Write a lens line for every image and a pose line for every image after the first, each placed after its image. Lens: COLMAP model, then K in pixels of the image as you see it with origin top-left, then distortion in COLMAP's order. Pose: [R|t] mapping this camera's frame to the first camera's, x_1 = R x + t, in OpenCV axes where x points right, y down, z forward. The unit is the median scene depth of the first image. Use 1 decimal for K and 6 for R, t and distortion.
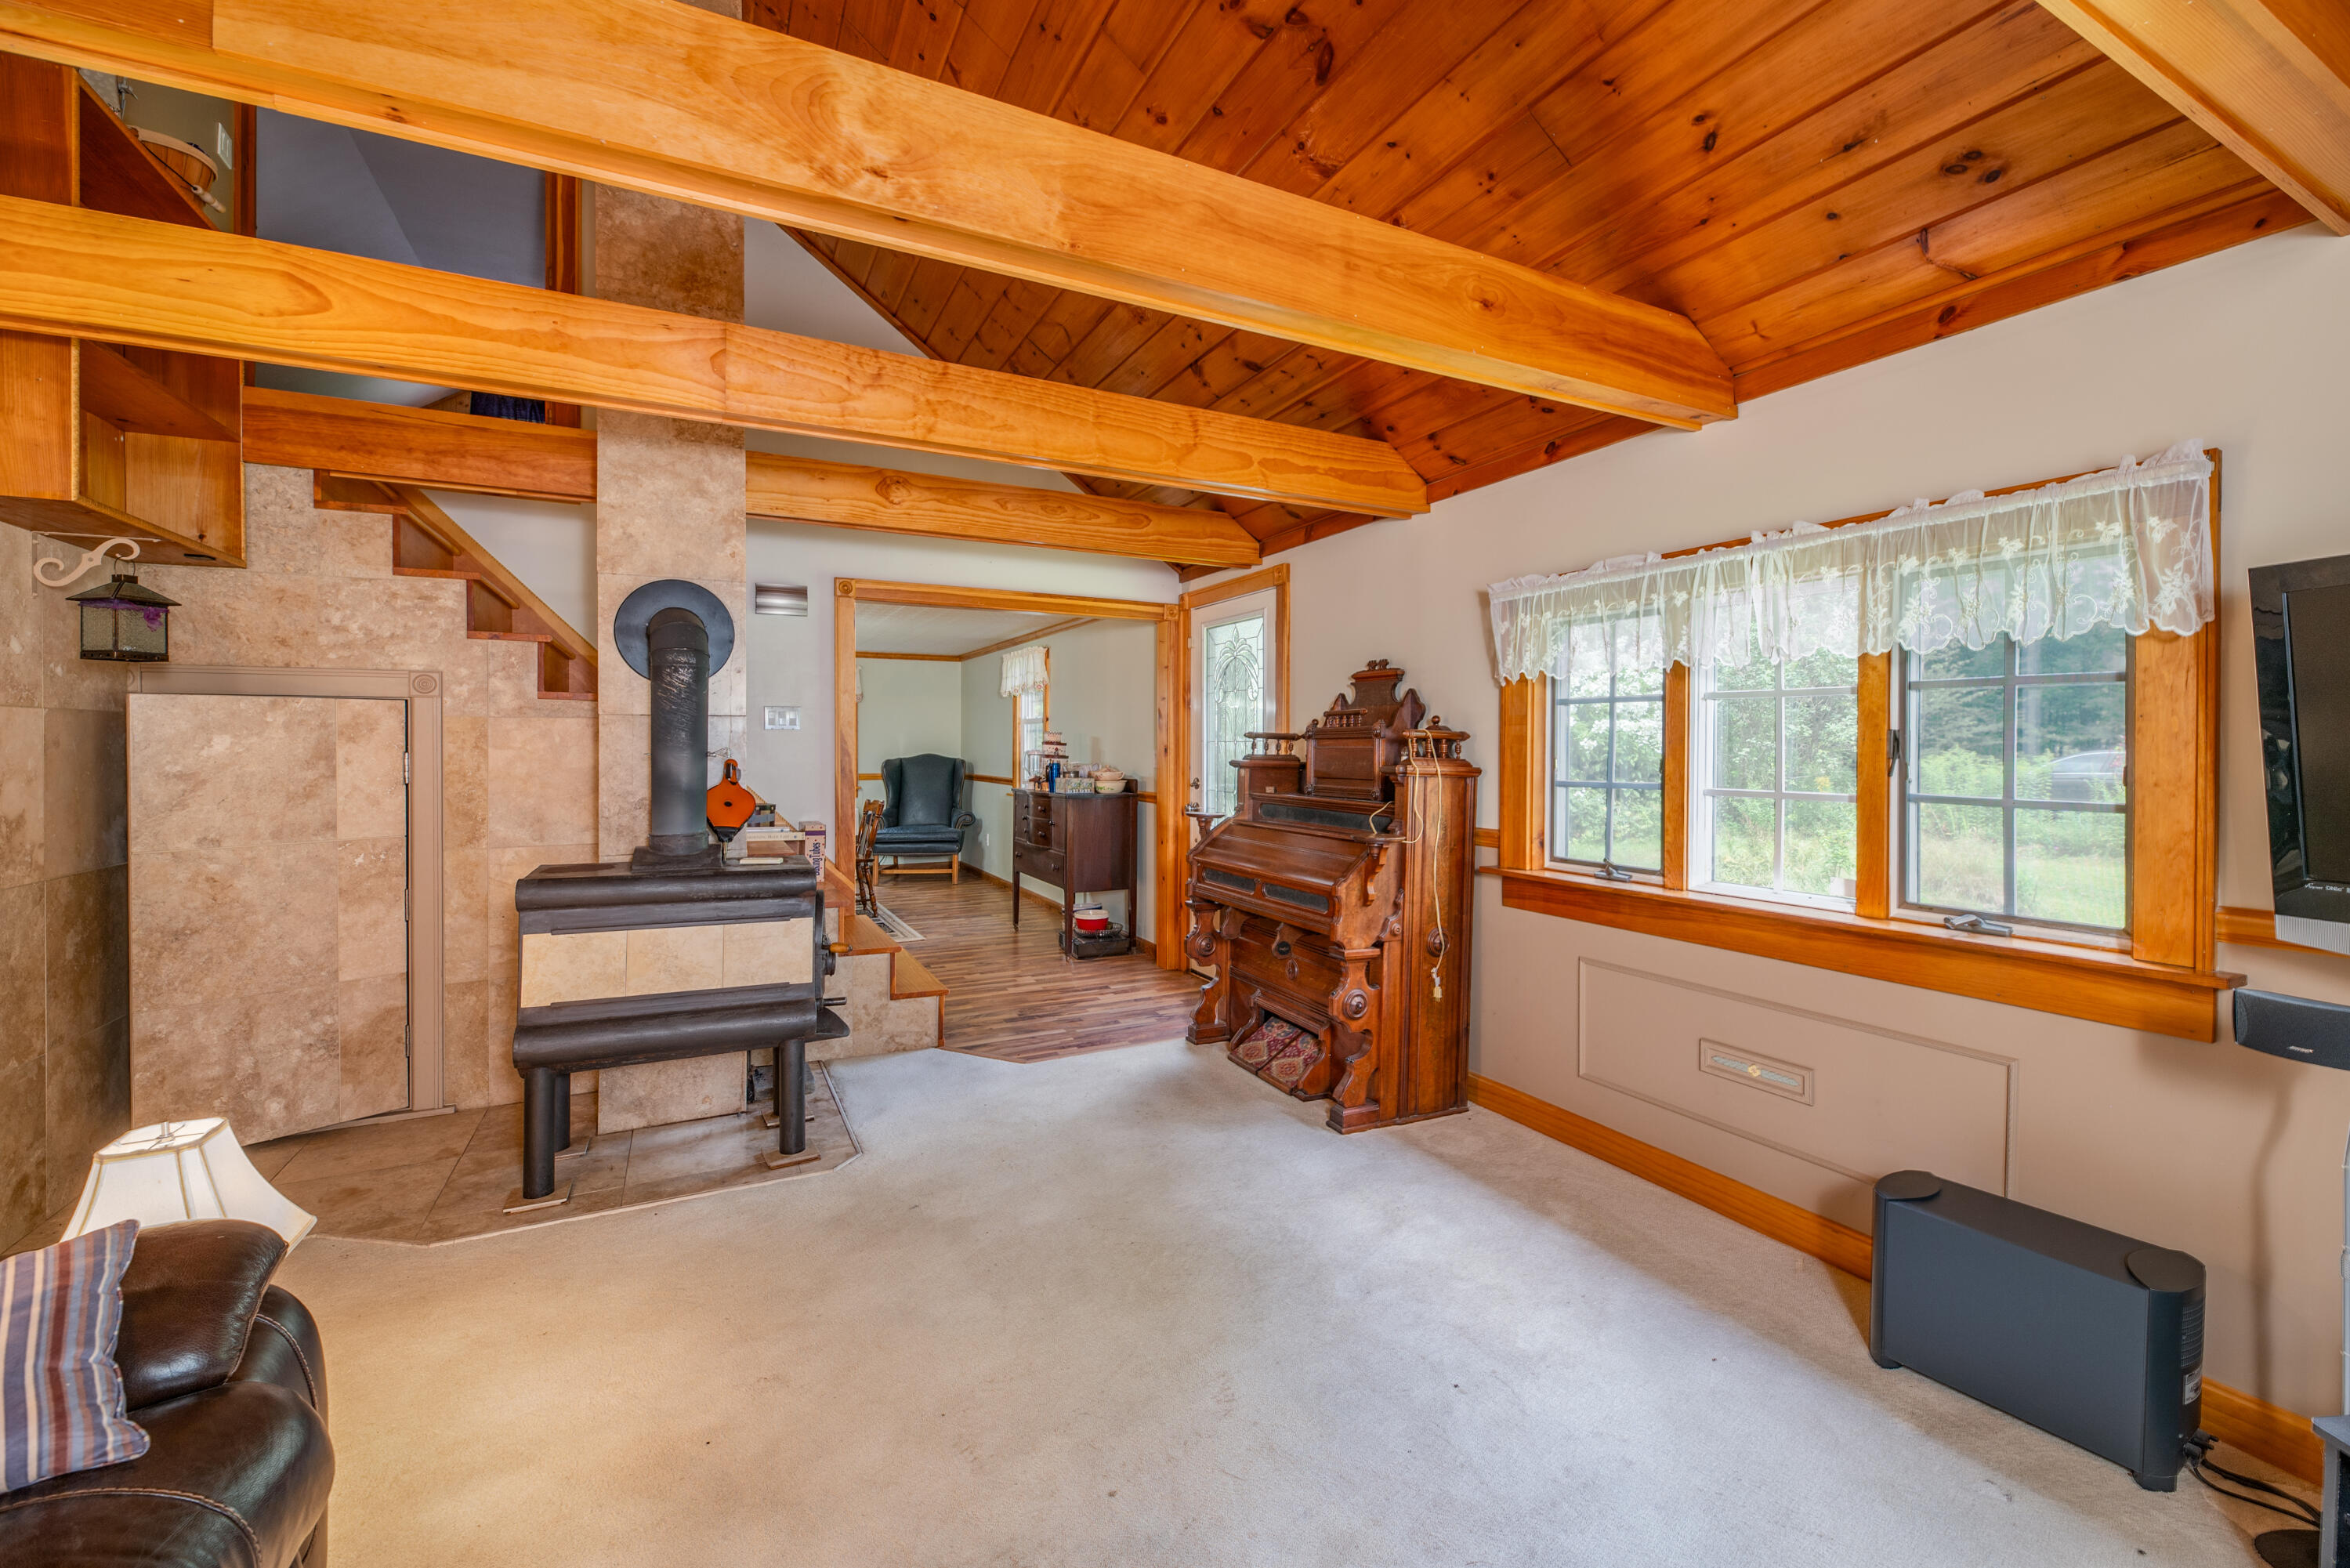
lens RADIAL K [[955.3, 0, 1182.7], [0, 955.3, 745.3], [0, 0, 1]] dist [-0.012524, -0.000076]
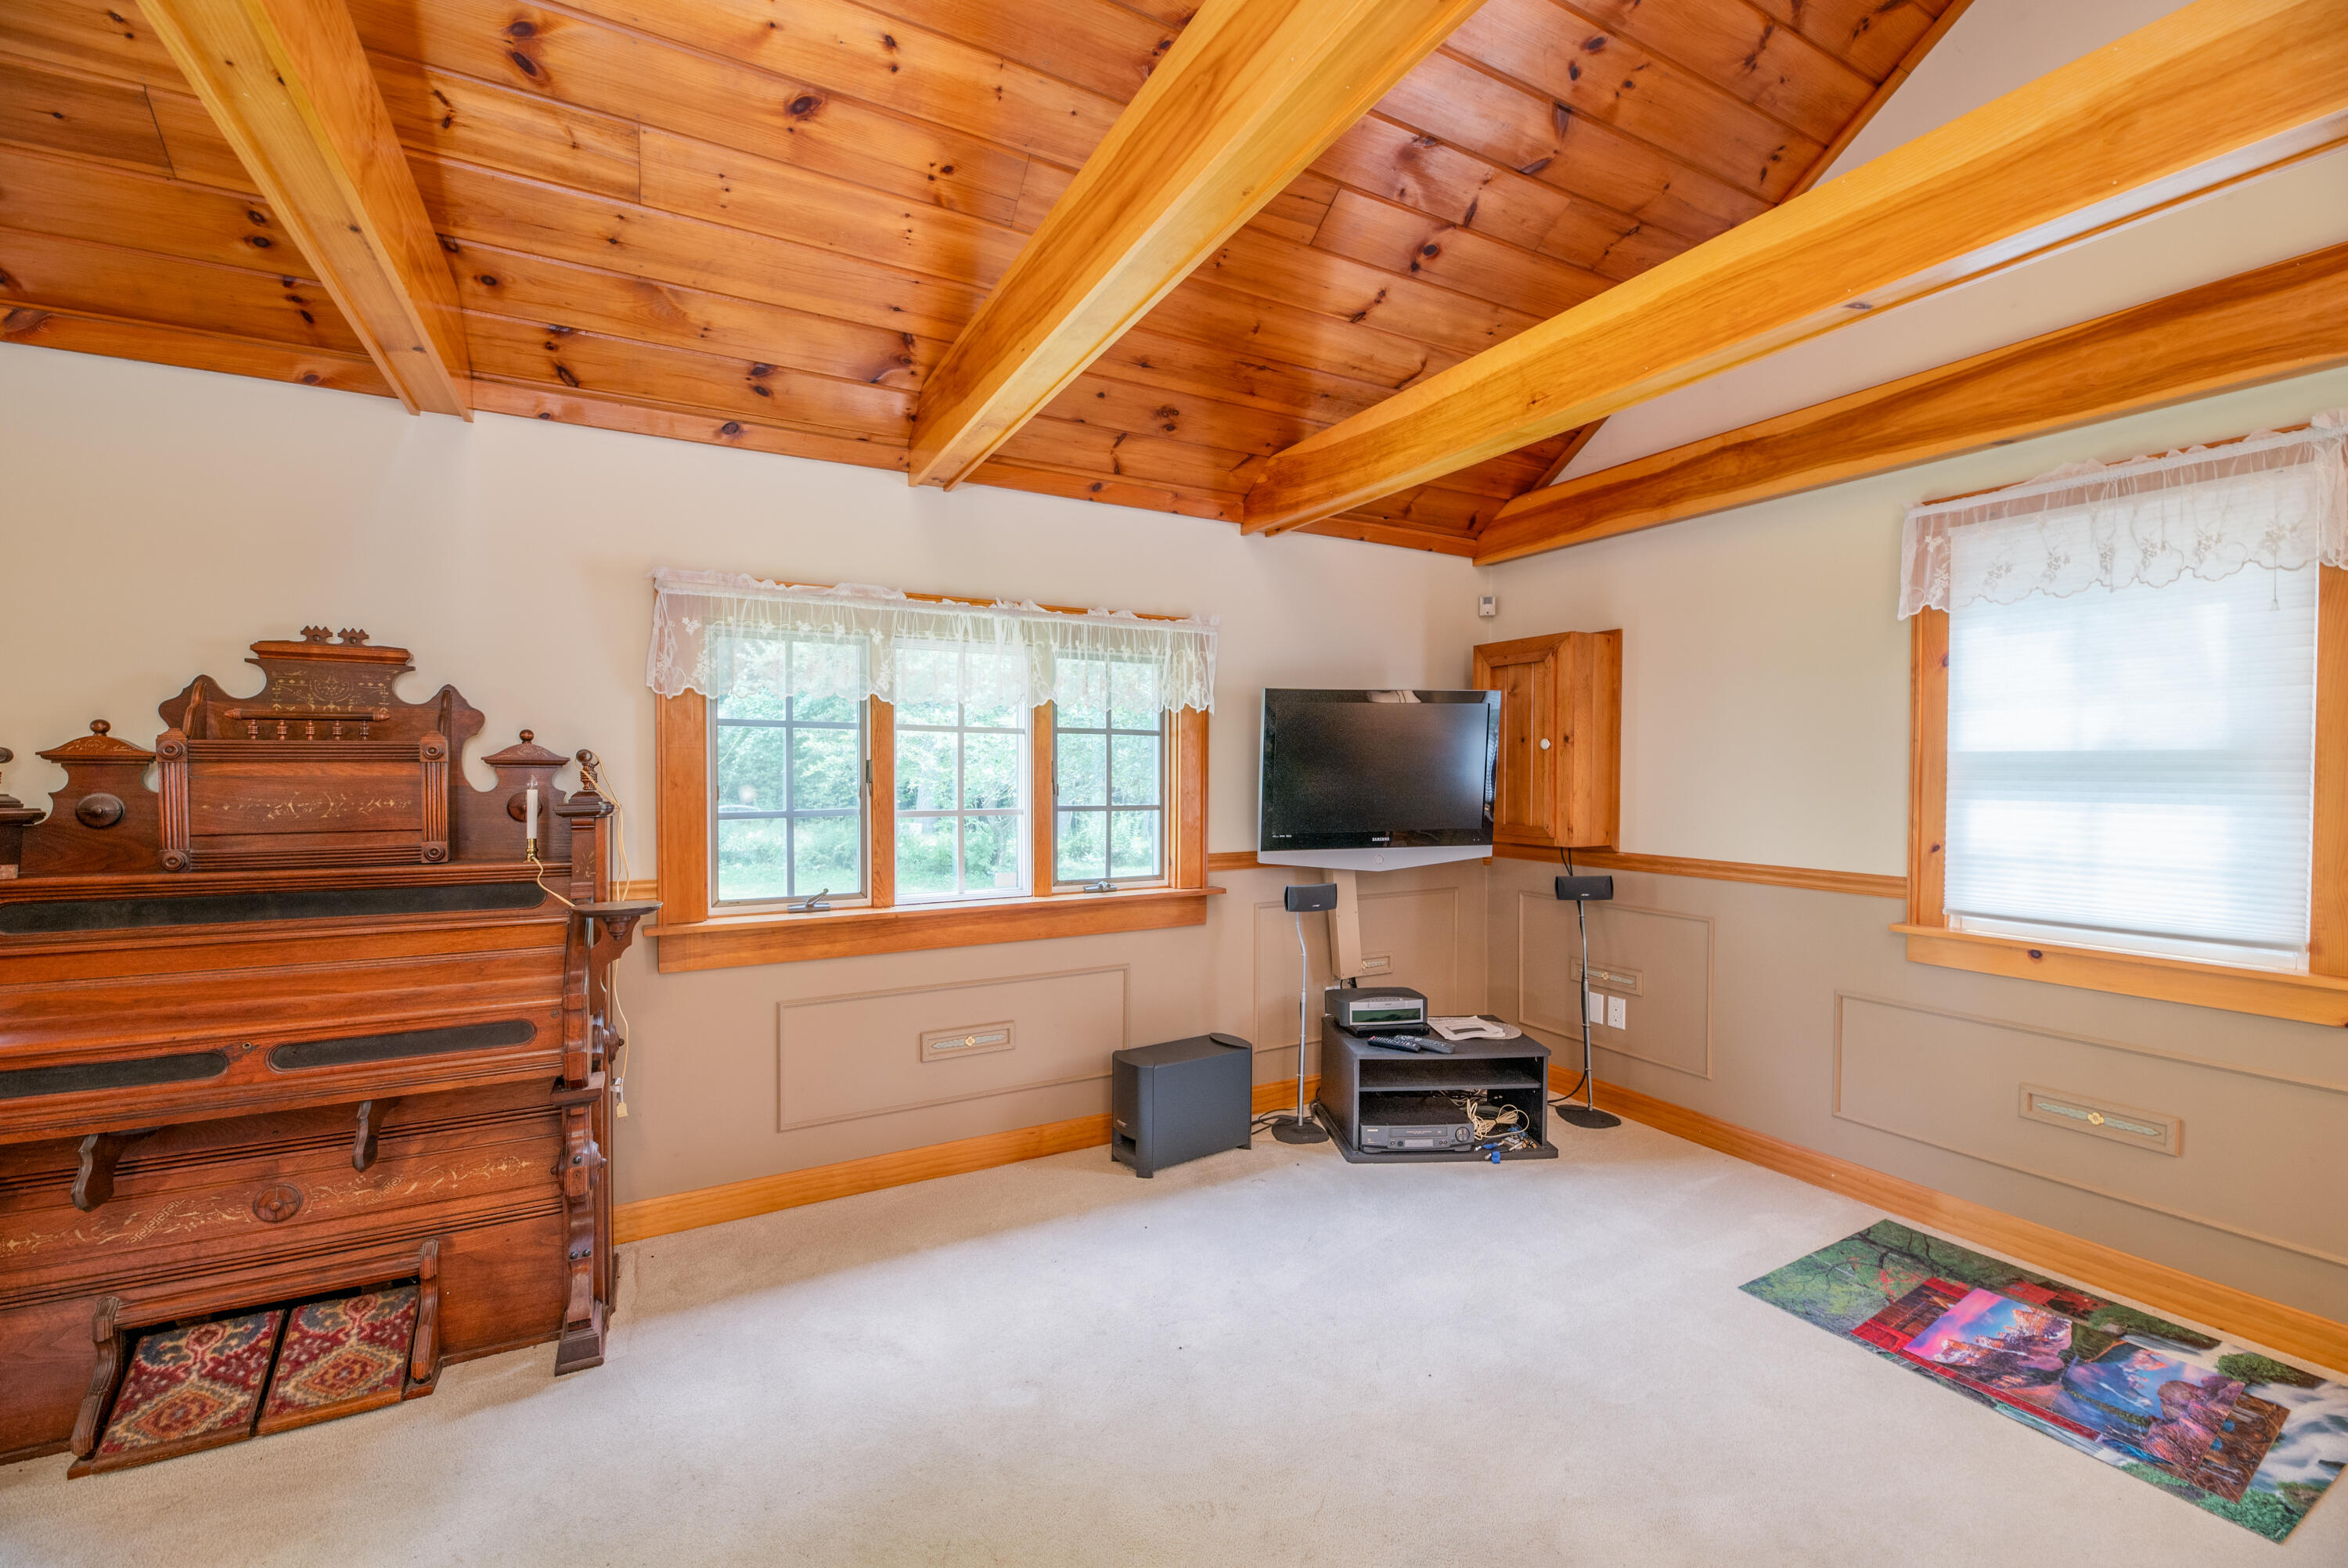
lens RADIAL K [[954.3, 0, 1177.4], [0, 954.3, 784.3], [0, 0, 1]] dist [-0.012524, -0.000076]
pose [[-0.031679, -0.018347, 0.999330, -0.508643], [-0.001650, 0.999831, 0.018303, -0.006123], [-0.999497, -0.001069, -0.031704, 0.644924]]
